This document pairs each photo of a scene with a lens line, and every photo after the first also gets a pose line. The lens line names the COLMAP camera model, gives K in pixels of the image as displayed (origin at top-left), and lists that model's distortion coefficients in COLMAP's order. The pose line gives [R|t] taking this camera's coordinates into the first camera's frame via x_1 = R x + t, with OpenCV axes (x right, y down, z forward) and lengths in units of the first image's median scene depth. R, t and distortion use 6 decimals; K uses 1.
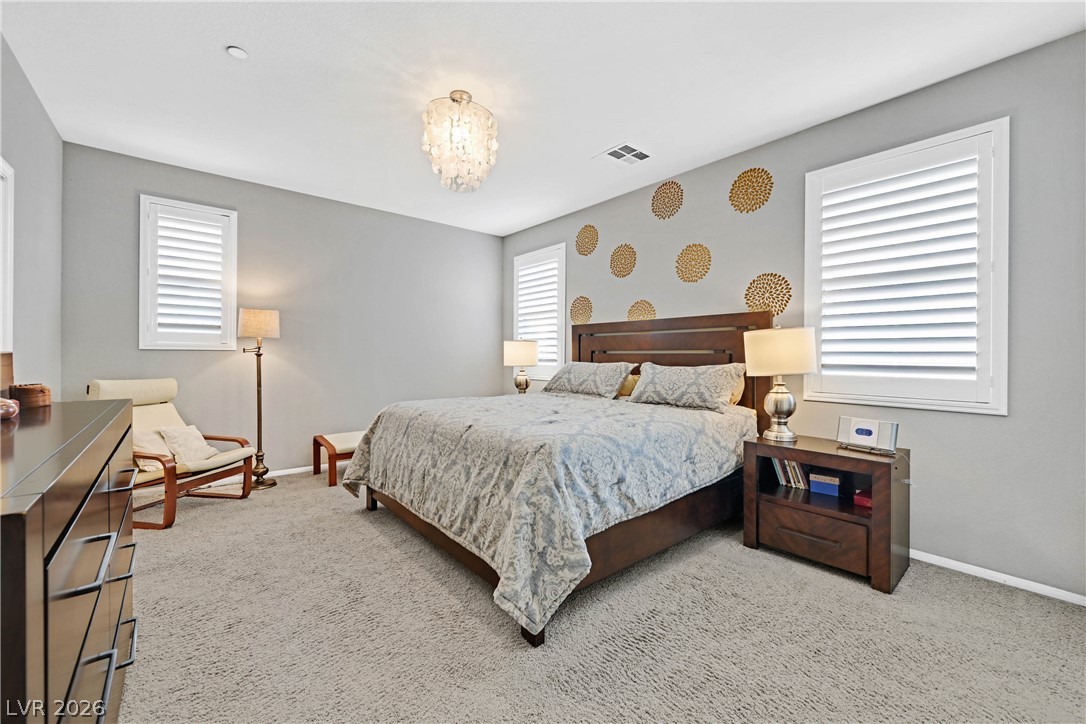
lens RADIAL K [[424.1, 0, 543.7], [0, 424.1, 355.8], [0, 0, 1]] dist [0.012694, 0.000112]
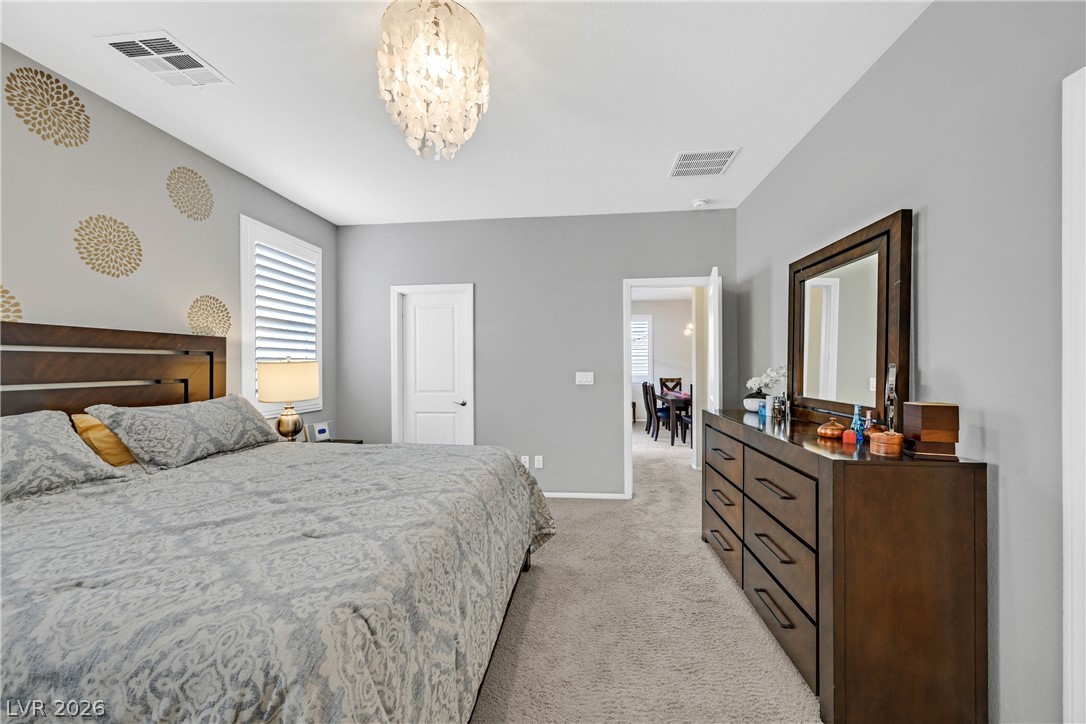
lens RADIAL K [[424.1, 0, 543.2], [0, 424.1, 366.7], [0, 0, 1]] dist [0.012694, 0.000112]
pose [[-0.668240, -0.014250, 0.743809, -0.565087], [-0.009730, 0.999898, 0.010415, -0.046244], [-0.743882, -0.000277, -0.668311, 0.918046]]
